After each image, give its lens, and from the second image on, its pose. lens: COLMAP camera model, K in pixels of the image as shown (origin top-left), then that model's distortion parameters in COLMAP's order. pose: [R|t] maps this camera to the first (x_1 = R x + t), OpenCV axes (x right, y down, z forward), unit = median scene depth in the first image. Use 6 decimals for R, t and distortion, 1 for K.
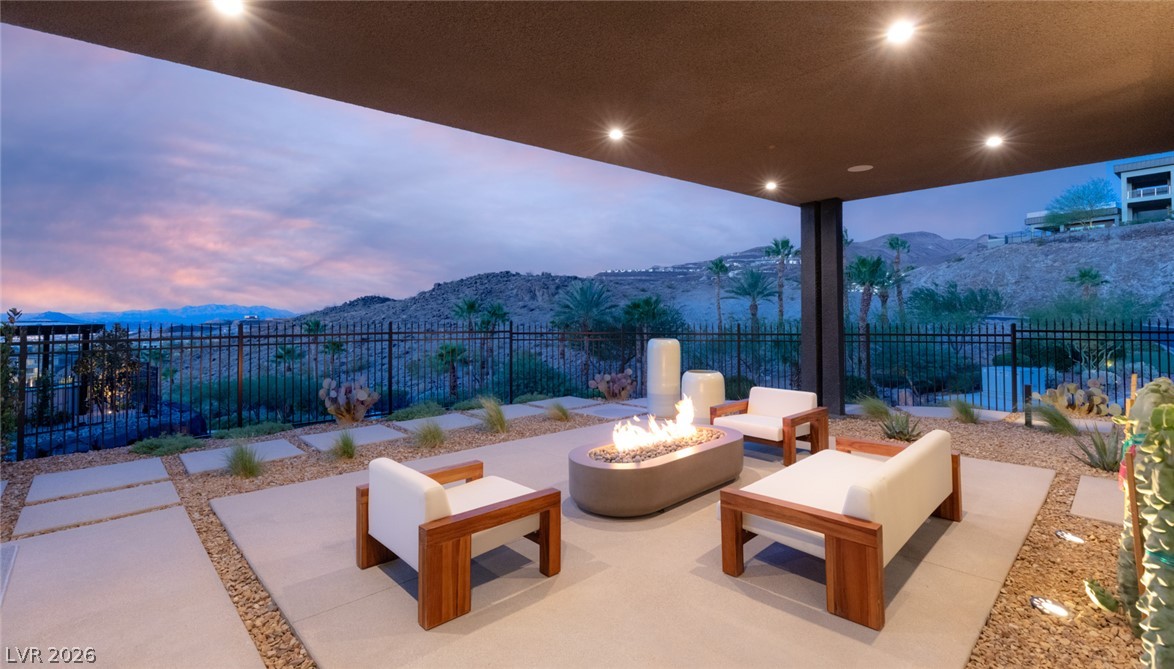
lens RADIAL K [[525.6, 0, 593.7], [0, 525.6, 303.0], [0, 0, 1]] dist [0.000165, 0.000204]
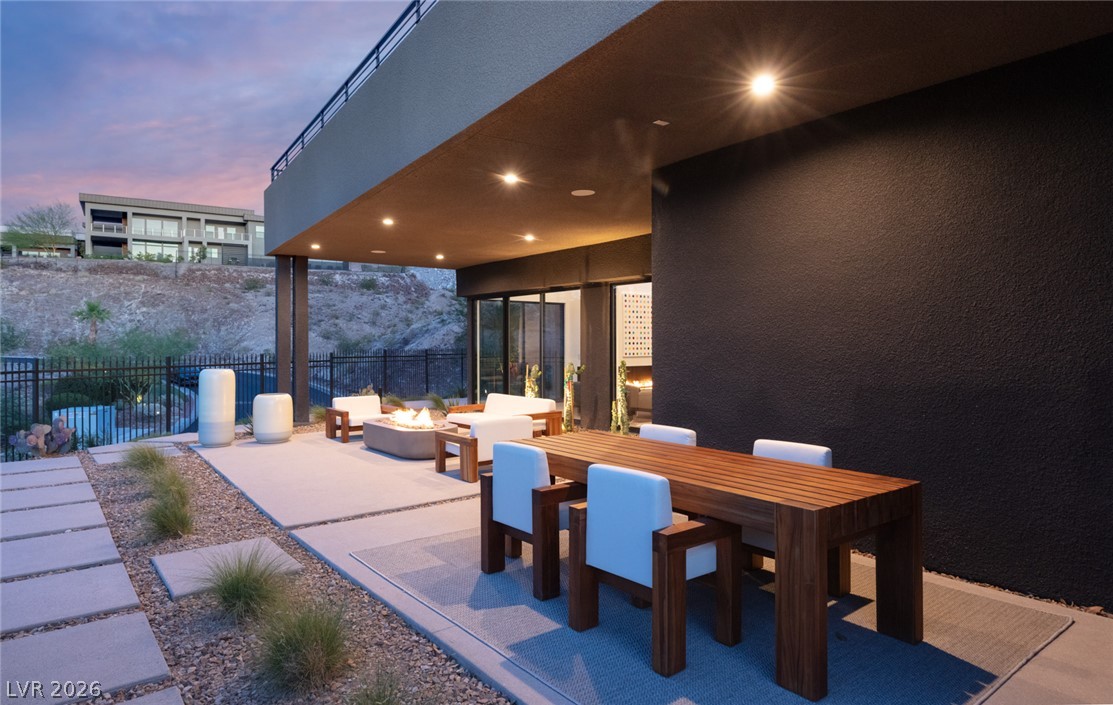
lens RADIAL K [[662.5, 0, 556.5], [0, 662.5, 352.5], [0, 0, 1]] dist [0.020967, 0.000016]
pose [[0.107777, -0.006277, 0.994155, -0.114905], [-0.015518, 0.999848, 0.007996, 0.001173], [-0.994054, -0.016289, 0.107664, 0.018708]]
